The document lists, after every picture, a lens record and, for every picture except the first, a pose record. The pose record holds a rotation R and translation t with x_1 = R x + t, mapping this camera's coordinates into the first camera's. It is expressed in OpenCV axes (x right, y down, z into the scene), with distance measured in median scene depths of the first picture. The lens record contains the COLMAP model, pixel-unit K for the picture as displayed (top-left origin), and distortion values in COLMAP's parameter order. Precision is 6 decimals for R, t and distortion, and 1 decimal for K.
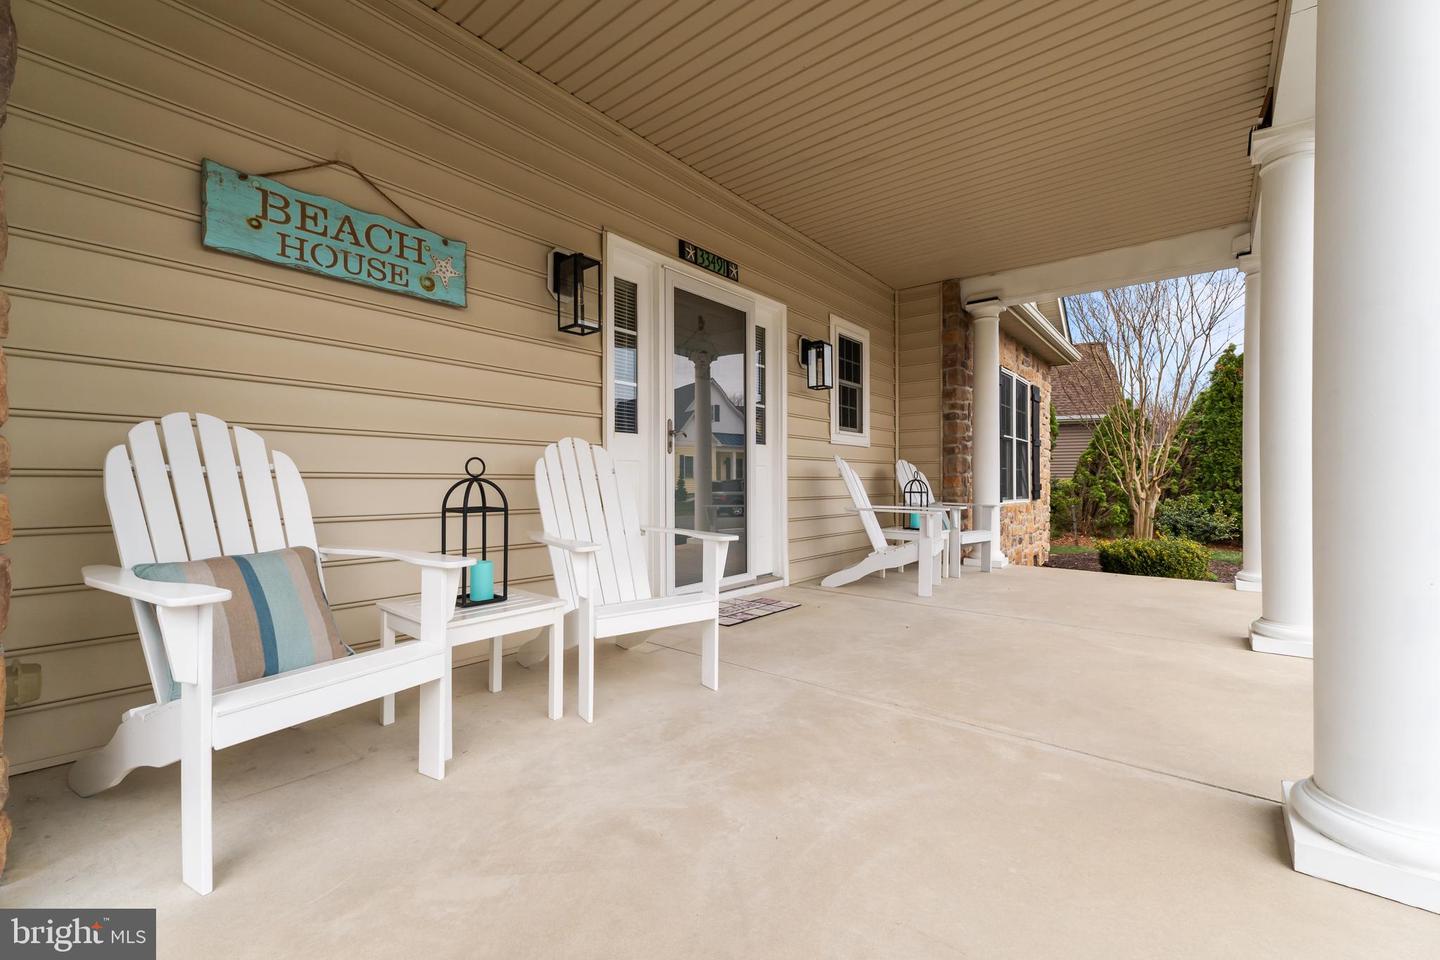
lens RADIAL K [[592.6, 0, 722.3], [0, 592.6, 480.3], [0, 0, 1]] dist [0.000799, 0.000034]
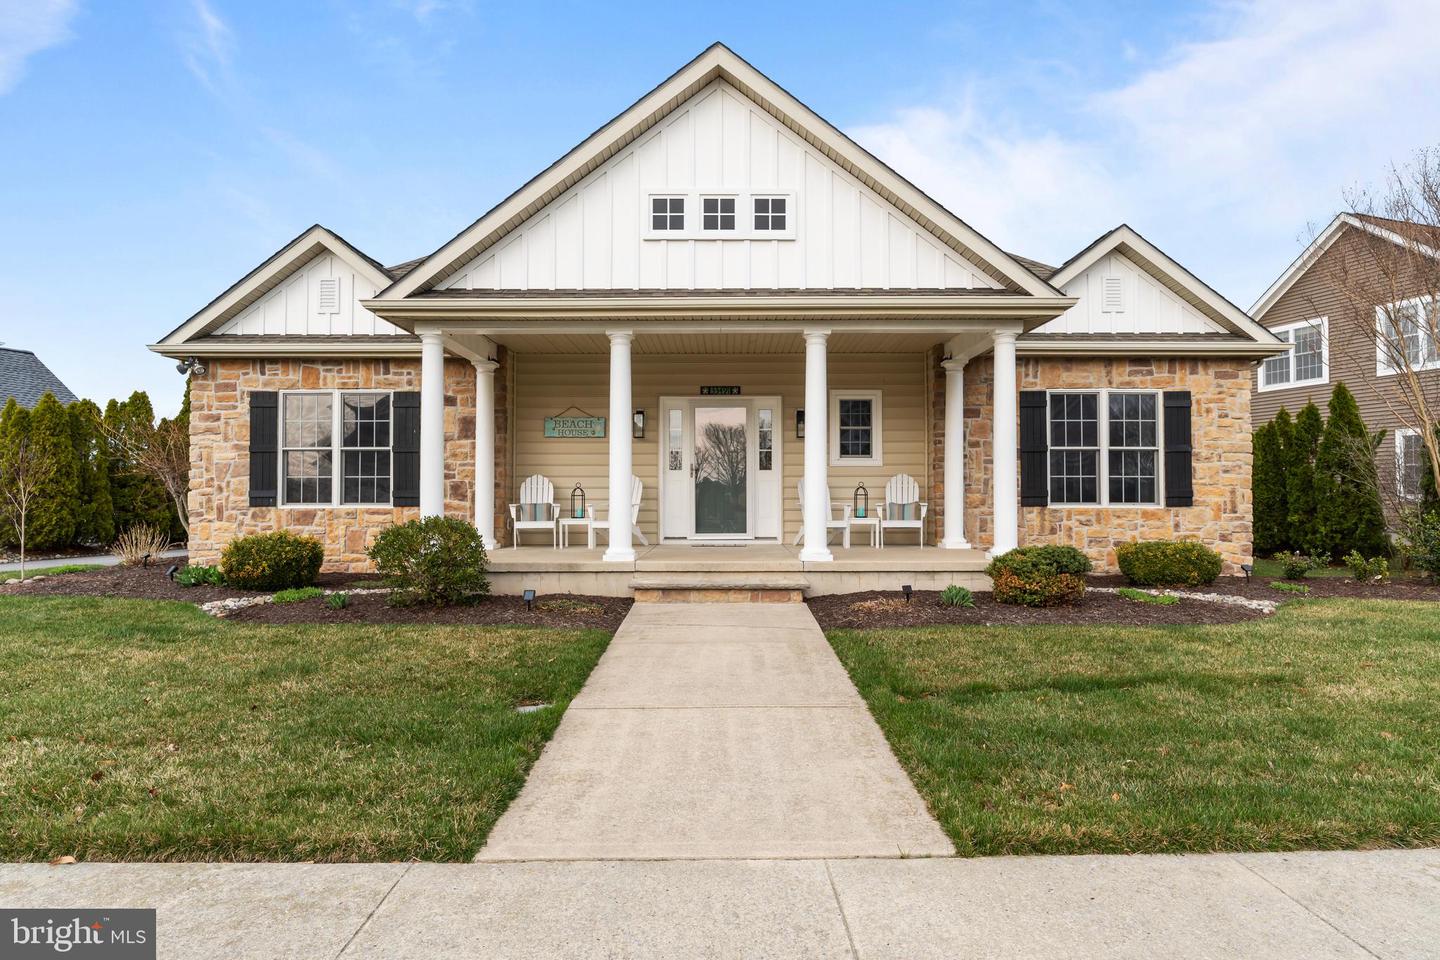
lens RADIAL K [[830.1, 0, 718.5], [0, 830.1, 480.2], [0, 0, 1]] dist [-0.000354, -0.000003]
pose [[0.643319, -0.006535, -0.765570, 2.442080], [0.001056, 0.999970, -0.007648, -0.006527], [0.765597, 0.004112, 0.643307, -1.044145]]
